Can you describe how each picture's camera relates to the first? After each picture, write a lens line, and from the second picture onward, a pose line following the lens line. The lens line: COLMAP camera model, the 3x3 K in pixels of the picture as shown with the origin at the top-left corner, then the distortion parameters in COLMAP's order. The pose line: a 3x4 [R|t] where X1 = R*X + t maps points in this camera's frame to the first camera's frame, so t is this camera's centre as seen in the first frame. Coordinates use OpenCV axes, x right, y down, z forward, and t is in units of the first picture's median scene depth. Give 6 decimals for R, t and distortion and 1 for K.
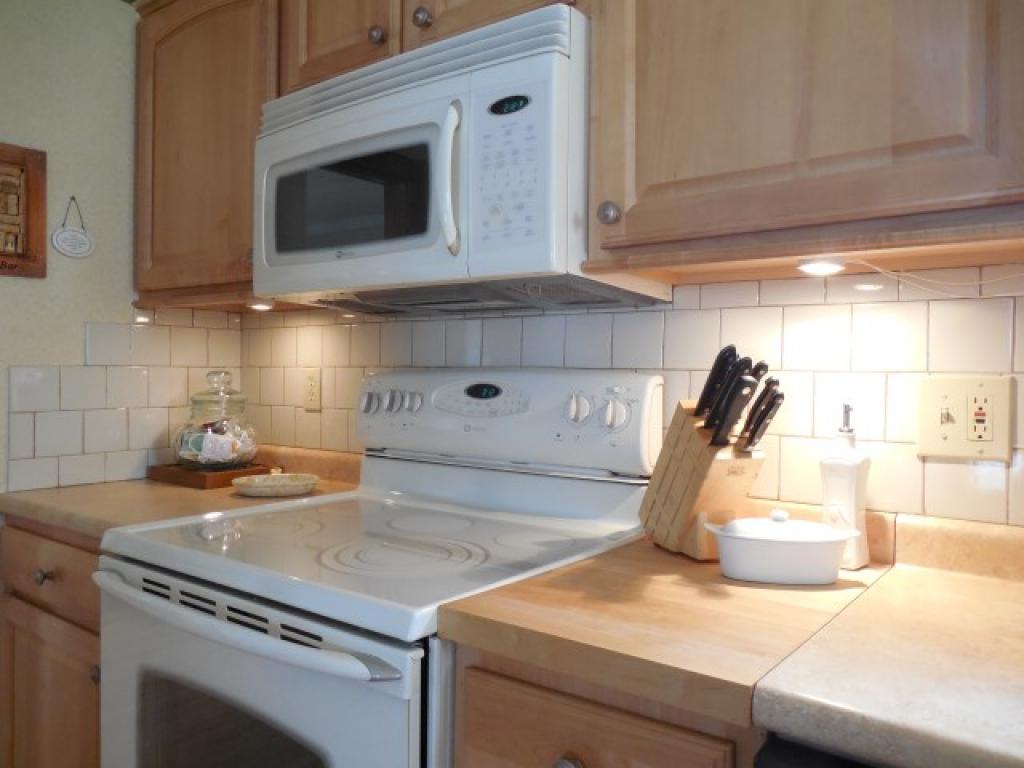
lens RADIAL K [[768.5, 0, 510.4], [0, 768.5, 381.6], [0, 0, 1]] dist [0.002861, -0.005360]
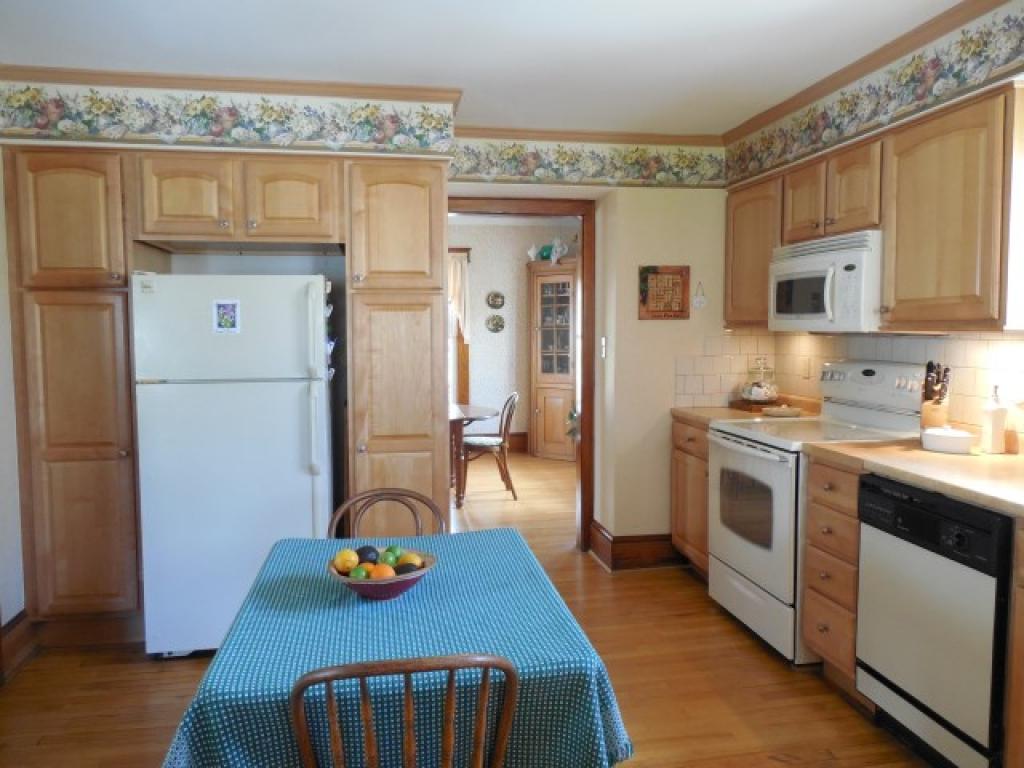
lens RADIAL K [[768.5, 0, 512.4], [0, 768.5, 385.4], [0, 0, 1]] dist [0.002861, -0.005360]
pose [[0.734743, 0.036782, -0.677348, 0.670108], [0.006549, 0.998098, 0.061305, -0.087709], [0.678314, -0.049479, 0.733104, -1.232284]]
